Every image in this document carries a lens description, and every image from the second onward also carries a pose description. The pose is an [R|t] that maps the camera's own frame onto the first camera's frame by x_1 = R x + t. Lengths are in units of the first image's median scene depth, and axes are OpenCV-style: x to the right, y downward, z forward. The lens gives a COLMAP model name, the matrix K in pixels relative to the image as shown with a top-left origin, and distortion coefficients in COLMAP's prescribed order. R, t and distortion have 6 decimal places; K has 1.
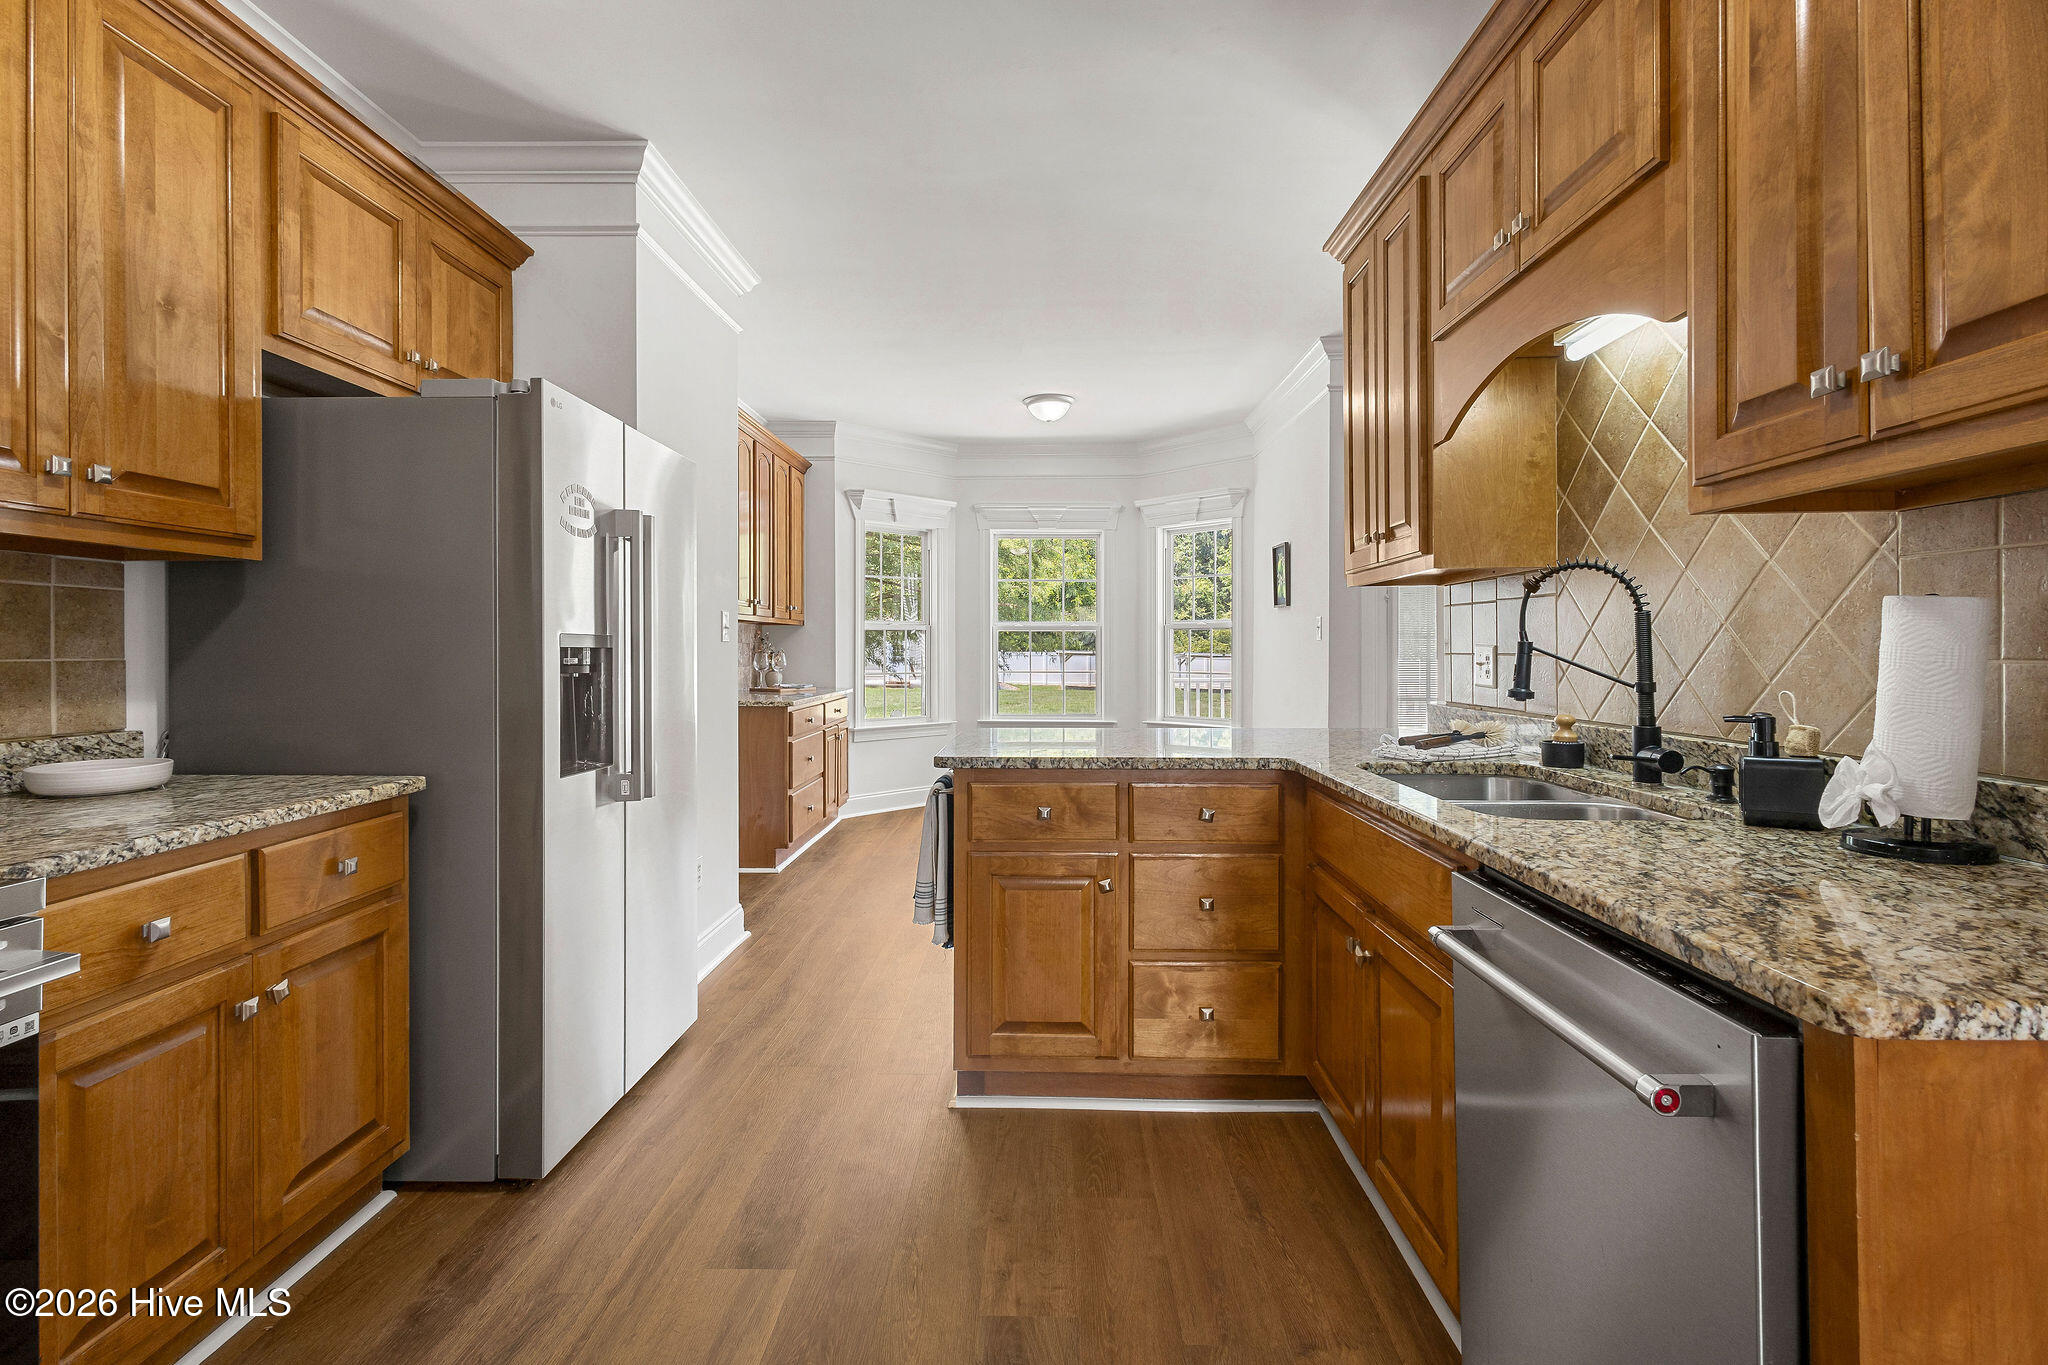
lens RADIAL K [[954.4, 0, 1069.3], [0, 954.4, 669.5], [0, 0, 1]] dist [0.007898, 0.000039]
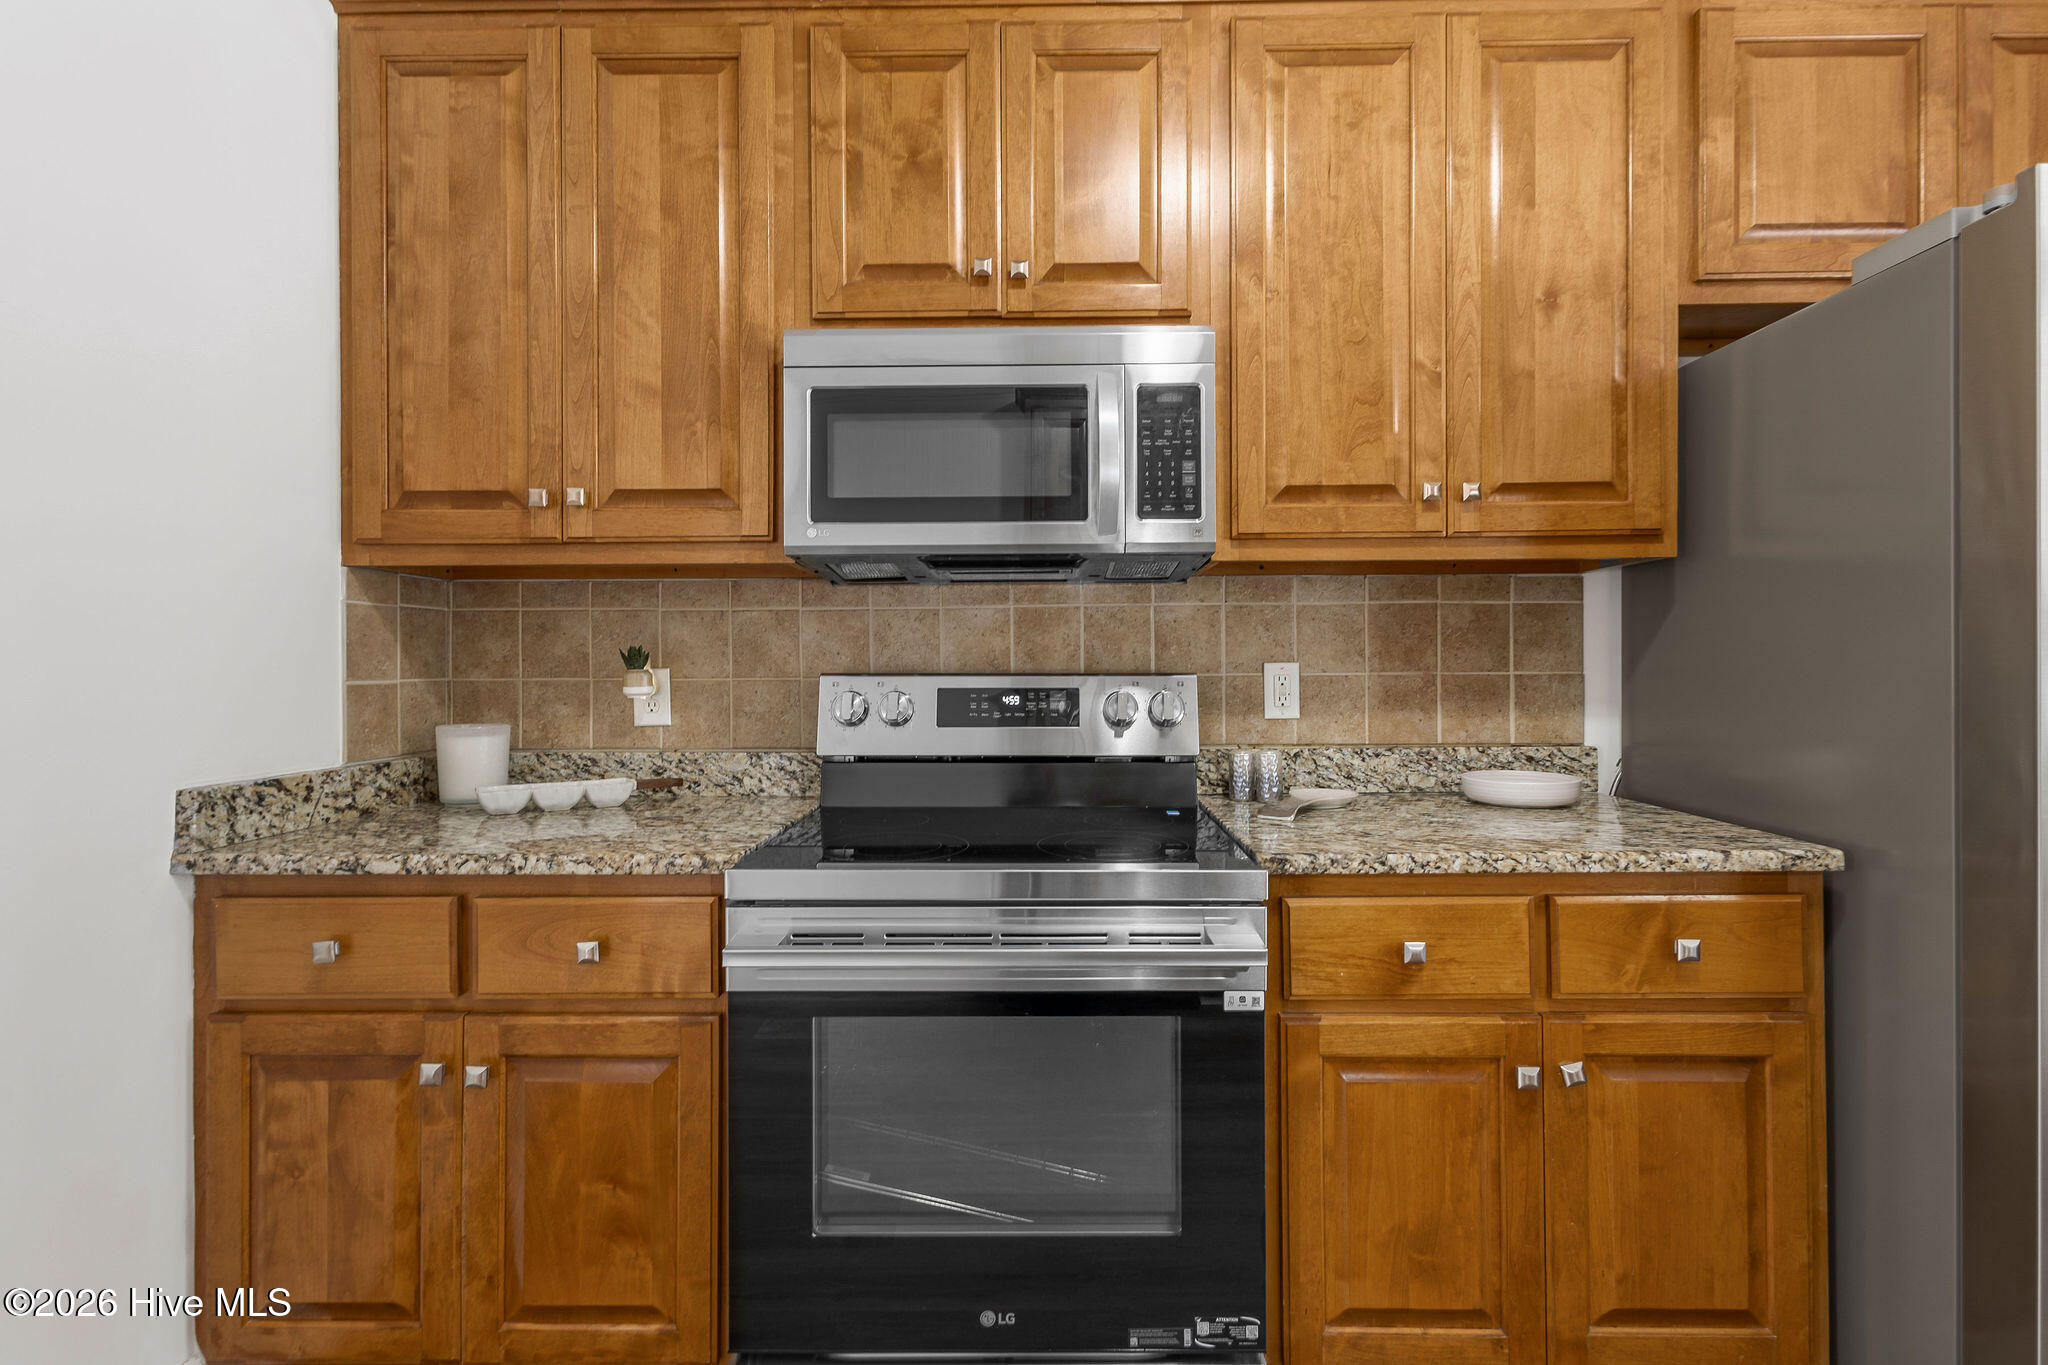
lens RADIAL K [[954.4, 0, 1069.3], [0, 954.4, 669.5], [0, 0, 1]] dist [0.007898, 0.000039]
pose [[-0.043577, 0.003293, -0.999045, 0.022734], [-0.017516, 0.999838, 0.004060, -0.009748], [0.998897, 0.017676, -0.043512, 0.560808]]
